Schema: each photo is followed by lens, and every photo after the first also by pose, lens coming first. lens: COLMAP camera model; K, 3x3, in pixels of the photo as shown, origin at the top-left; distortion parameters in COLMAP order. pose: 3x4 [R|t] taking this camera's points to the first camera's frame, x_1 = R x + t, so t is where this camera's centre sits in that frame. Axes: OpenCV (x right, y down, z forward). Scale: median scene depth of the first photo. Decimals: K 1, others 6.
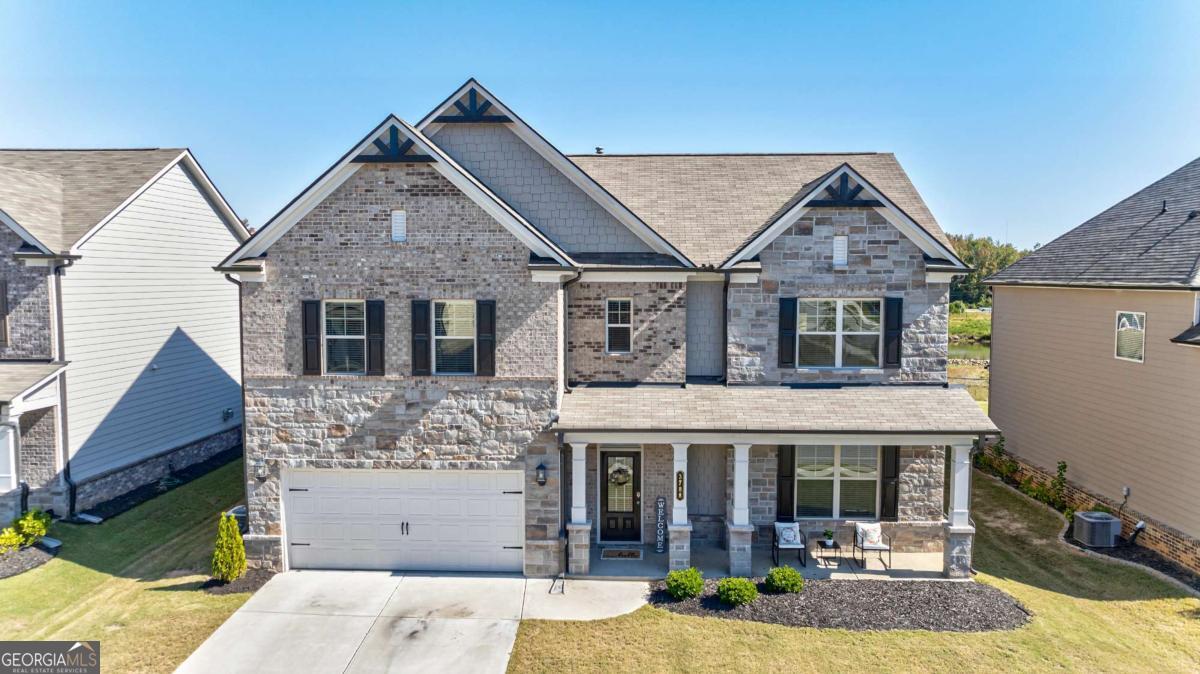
lens RADIAL K [[838.8, 0, 601.7], [0, 838.8, 337.5], [0, 0, 1]] dist [-0.017857, 0.009217]
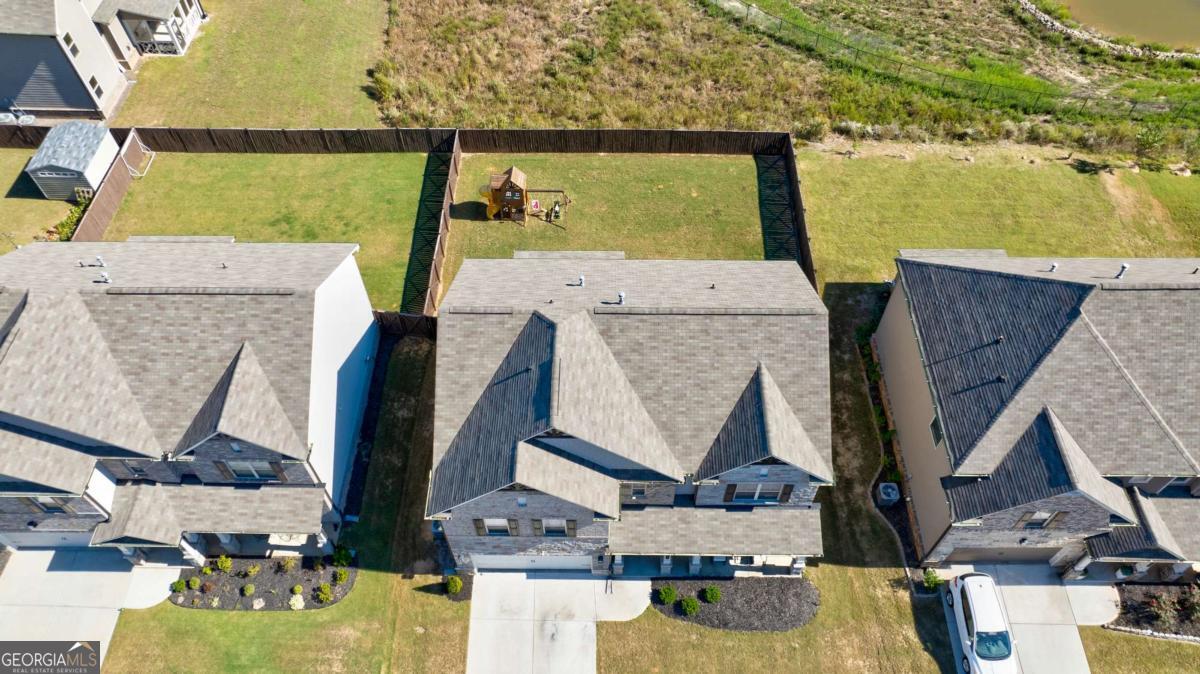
lens RADIAL K [[838.8, 0, 600.0], [0, 838.8, 337.0], [0, 0, 1]] dist [-0.017857, 0.009217]
pose [[0.999388, -0.031000, 0.016180, -0.089958], [0.008440, 0.662874, 0.748683, -1.741409], [-0.033934, -0.748089, 0.662731, 0.046578]]
